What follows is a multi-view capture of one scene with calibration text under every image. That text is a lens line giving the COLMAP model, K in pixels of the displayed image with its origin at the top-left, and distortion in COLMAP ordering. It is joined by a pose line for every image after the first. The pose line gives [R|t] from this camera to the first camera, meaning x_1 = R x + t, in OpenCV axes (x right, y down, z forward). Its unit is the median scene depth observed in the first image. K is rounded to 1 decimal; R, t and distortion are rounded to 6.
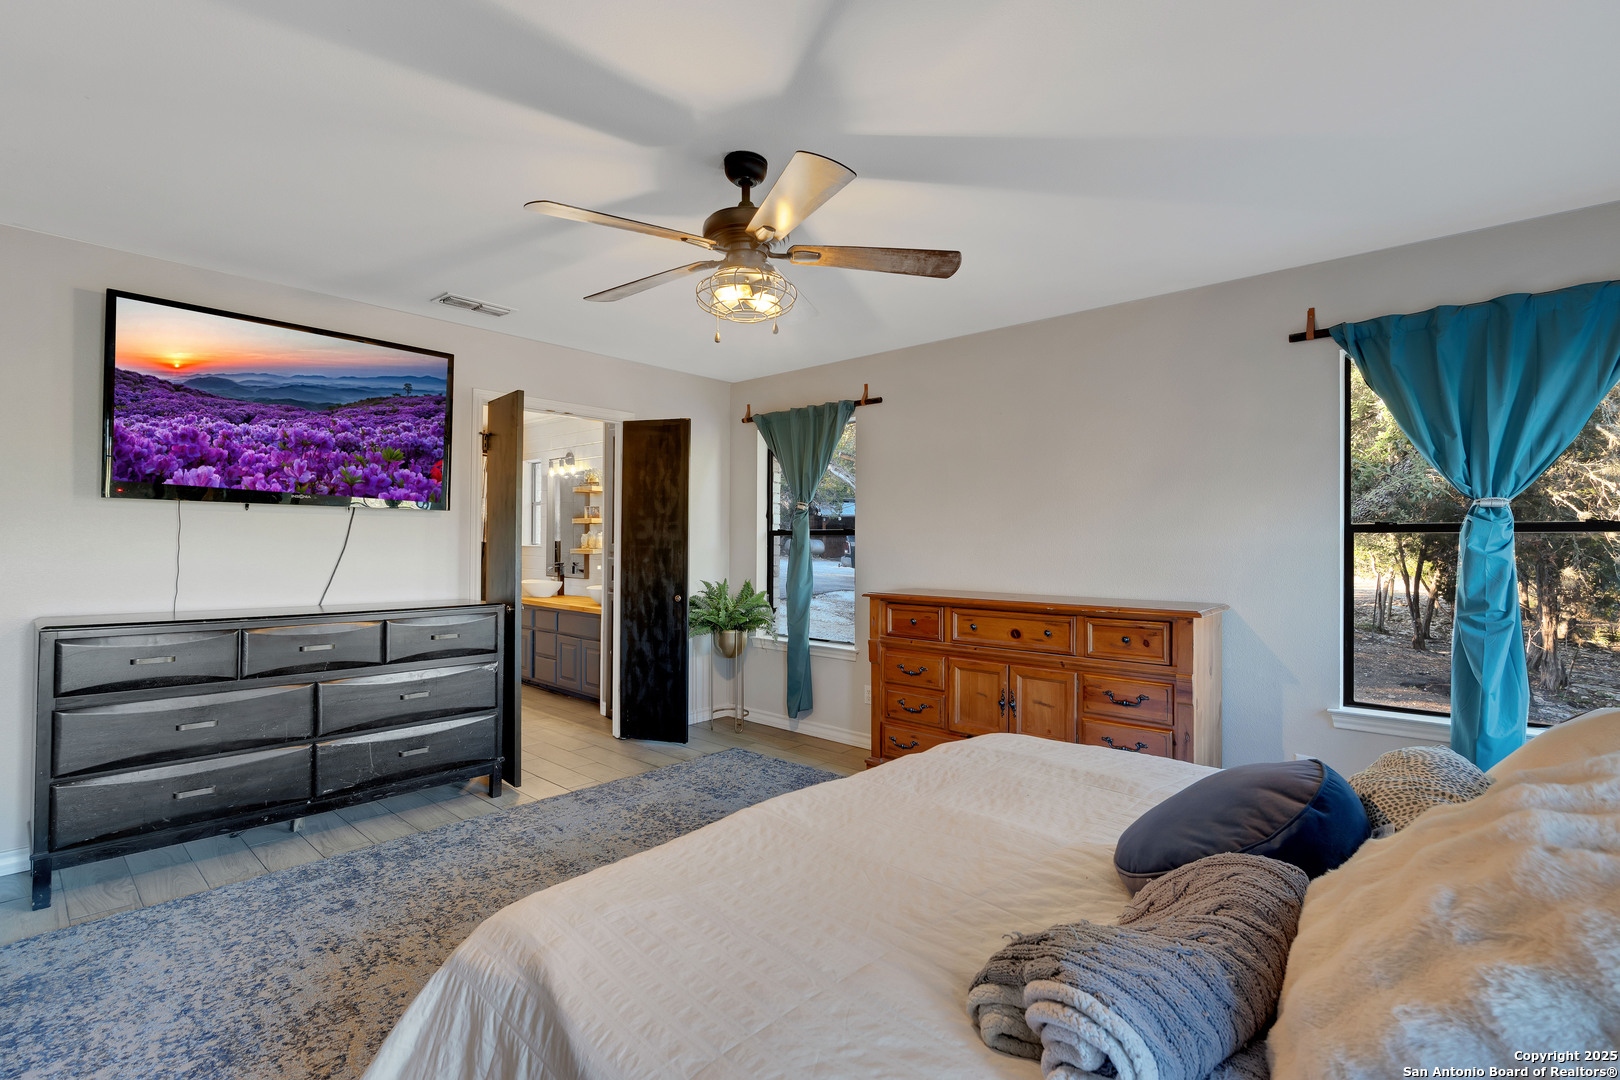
lens RADIAL K [[746.8, 0, 817.3], [0, 746.8, 537.8], [0, 0, 1]] dist [-0.008195, -0.000172]
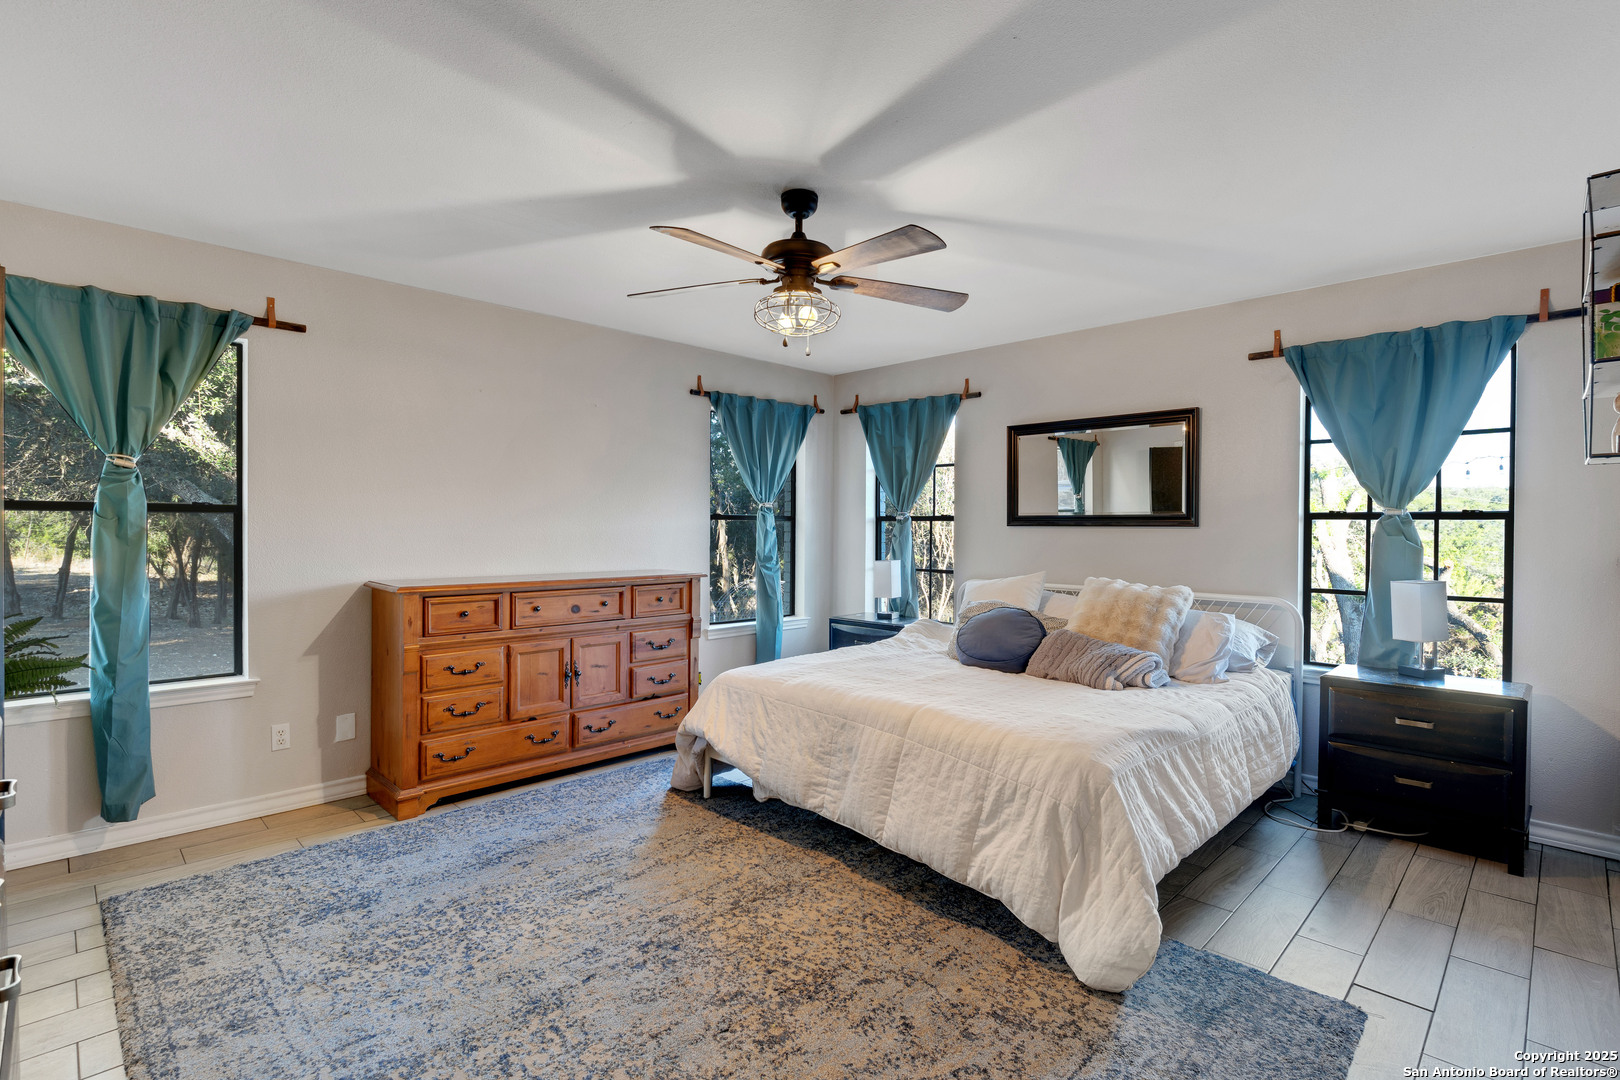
lens RADIAL K [[746.8, 0, 817.3], [0, 746.8, 537.8], [0, 0, 1]] dist [-0.008195, -0.000172]
pose [[0.064597, -0.015238, 0.997795, -0.828401], [-0.008527, 0.999838, 0.015821, 0.005064], [-0.997875, -0.009530, 0.064456, 0.602080]]
